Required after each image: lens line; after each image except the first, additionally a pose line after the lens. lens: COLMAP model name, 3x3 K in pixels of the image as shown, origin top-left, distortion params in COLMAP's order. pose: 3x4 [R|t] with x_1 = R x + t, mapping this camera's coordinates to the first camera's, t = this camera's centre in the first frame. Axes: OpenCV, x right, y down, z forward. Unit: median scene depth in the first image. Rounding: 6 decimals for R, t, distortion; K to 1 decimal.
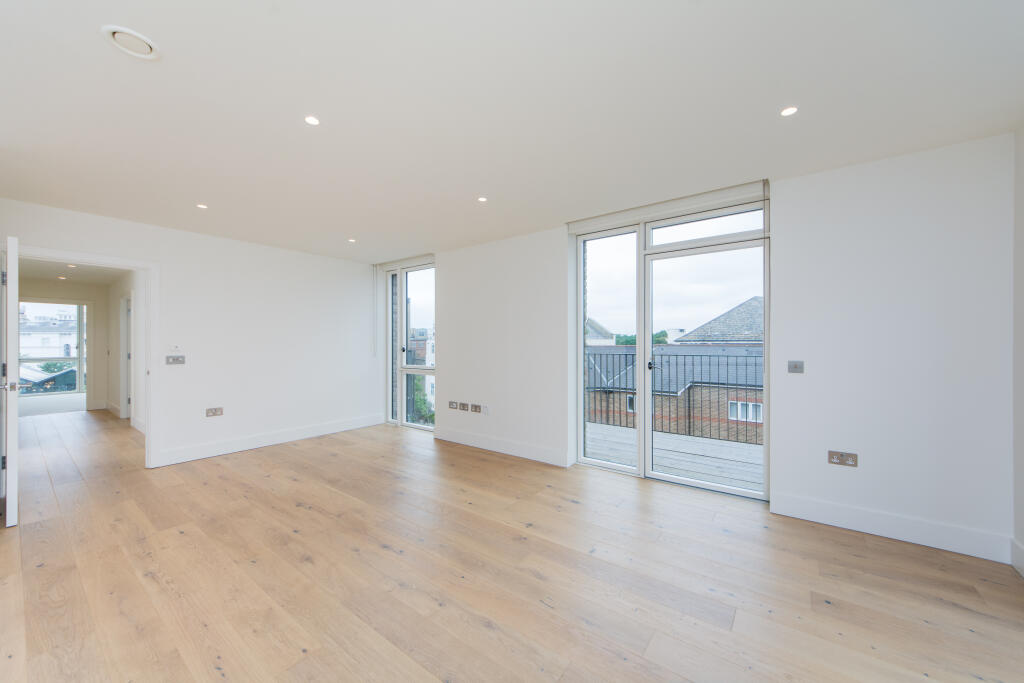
lens RADIAL K [[380.1, 0, 505.5], [0, 380.1, 335.0], [0, 0, 1]] dist [-0.009754, -0.000226]
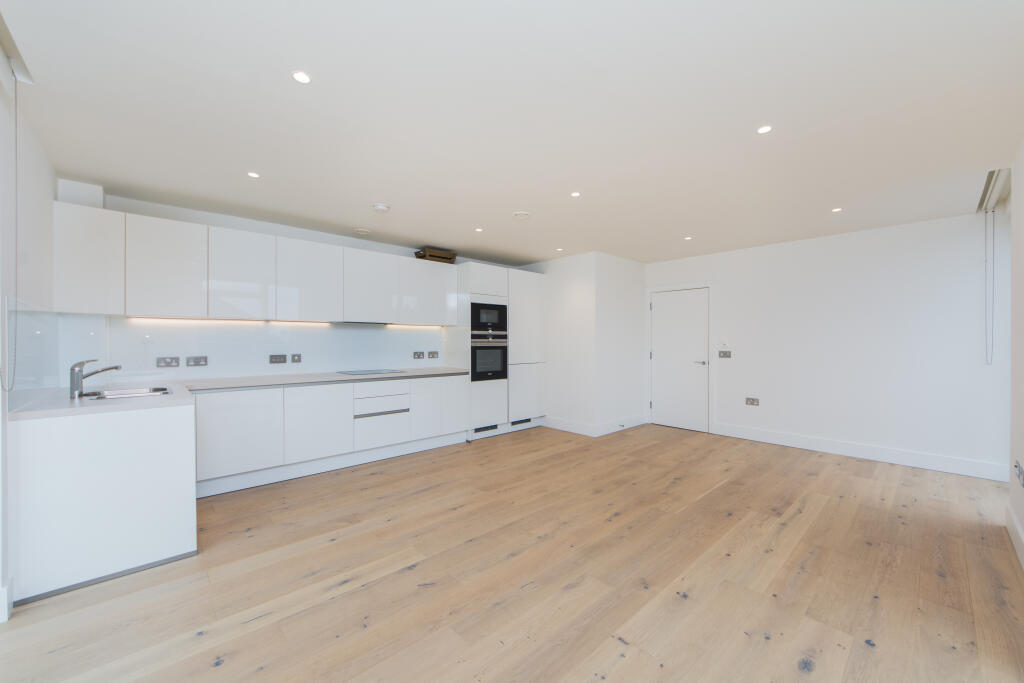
lens RADIAL K [[380.1, 0, 505.1], [0, 380.1, 336.0], [0, 0, 1]] dist [-0.009754, -0.000226]
pose [[-0.176478, -0.009296, -0.984261, 0.721143], [0.015277, 0.999809, -0.012181, 0.011493], [0.984186, -0.017186, -0.176302, 0.694235]]
